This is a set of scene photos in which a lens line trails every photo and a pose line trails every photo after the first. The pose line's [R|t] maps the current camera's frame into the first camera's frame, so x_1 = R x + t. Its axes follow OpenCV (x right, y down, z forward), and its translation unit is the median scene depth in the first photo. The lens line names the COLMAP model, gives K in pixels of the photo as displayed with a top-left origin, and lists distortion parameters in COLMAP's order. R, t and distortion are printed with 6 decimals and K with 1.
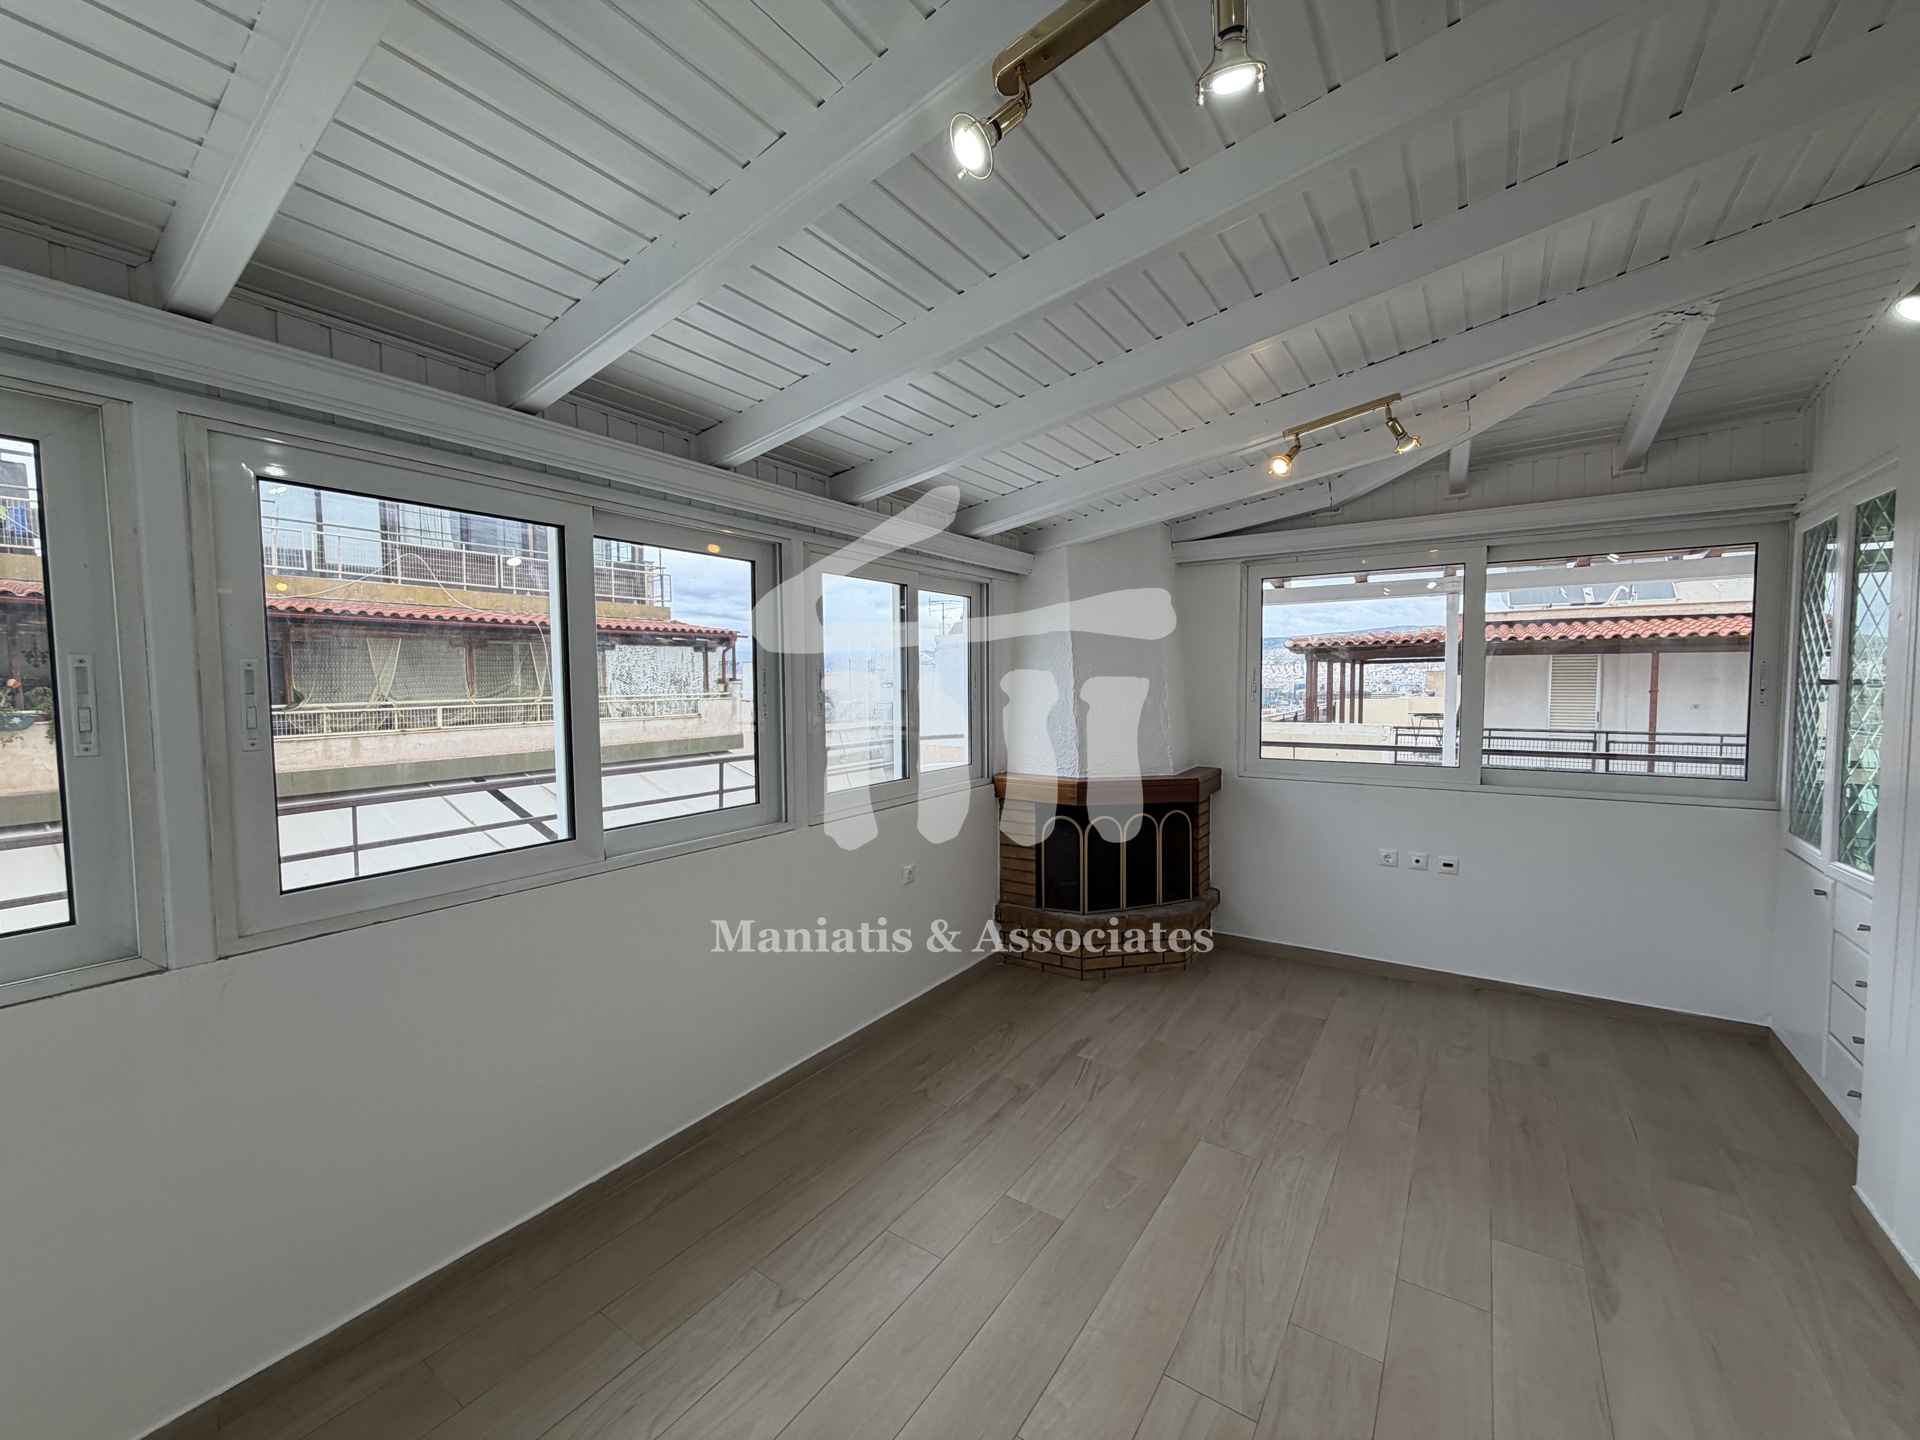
lens RADIAL K [[763.9, 0, 954.1], [0, 763.9, 720.0], [0, 0, 1]] dist [0.000452, -0.000313]
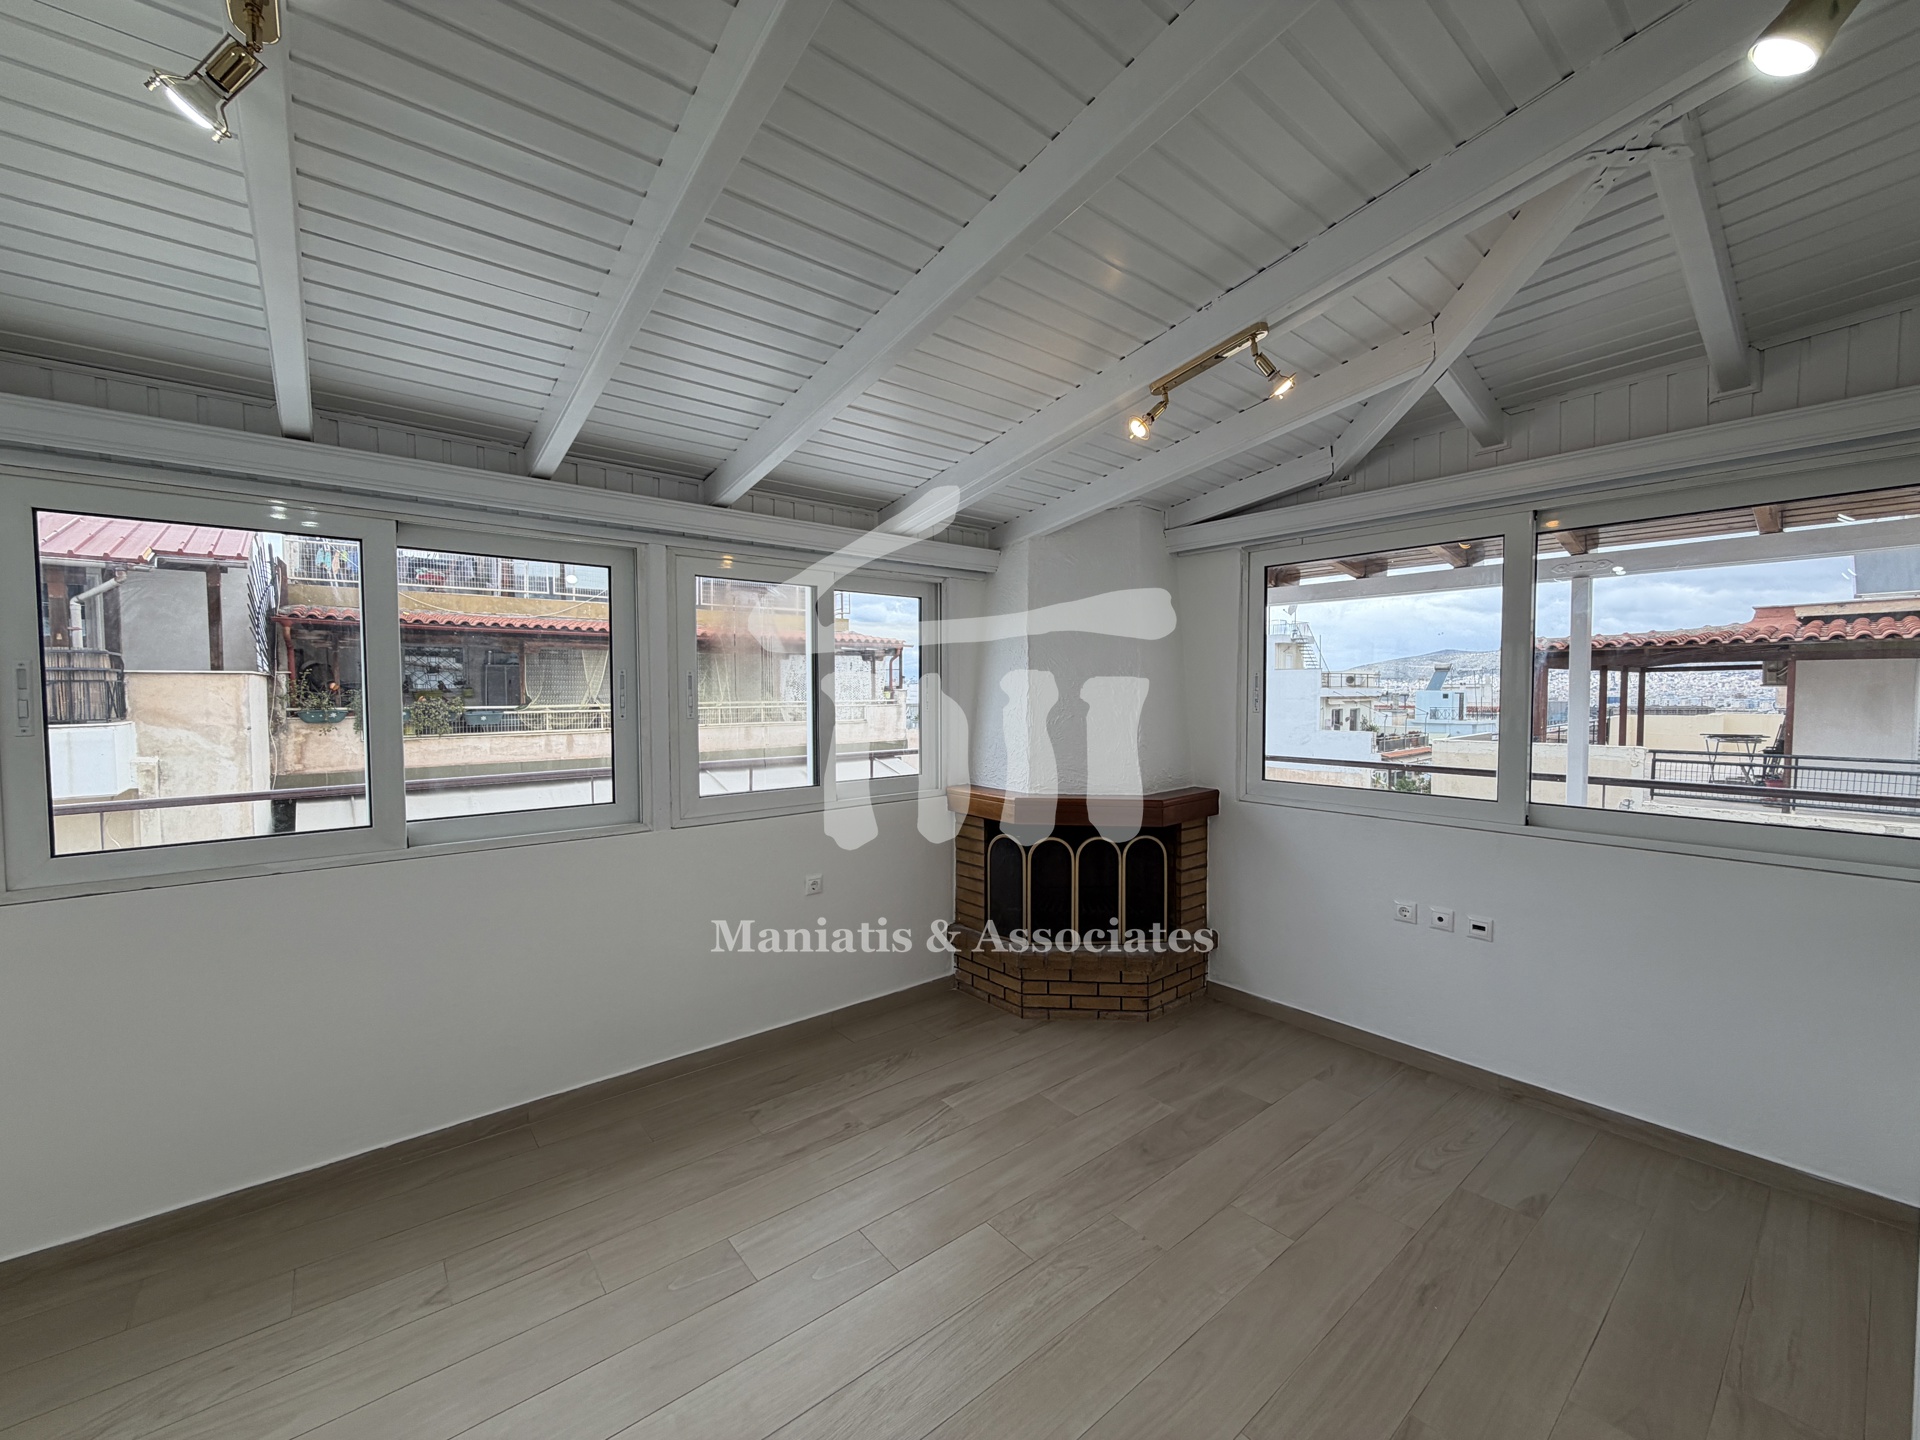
lens RADIAL K [[763.9, 0, 956.8], [0, 763.9, 721.3], [0, 0, 1]] dist [0.000452, -0.000313]
pose [[0.959676, 0.017450, -0.280566, 0.328002], [-0.020345, 0.999766, -0.007409, -0.001679], [0.280371, 0.012819, 0.959806, 0.102840]]
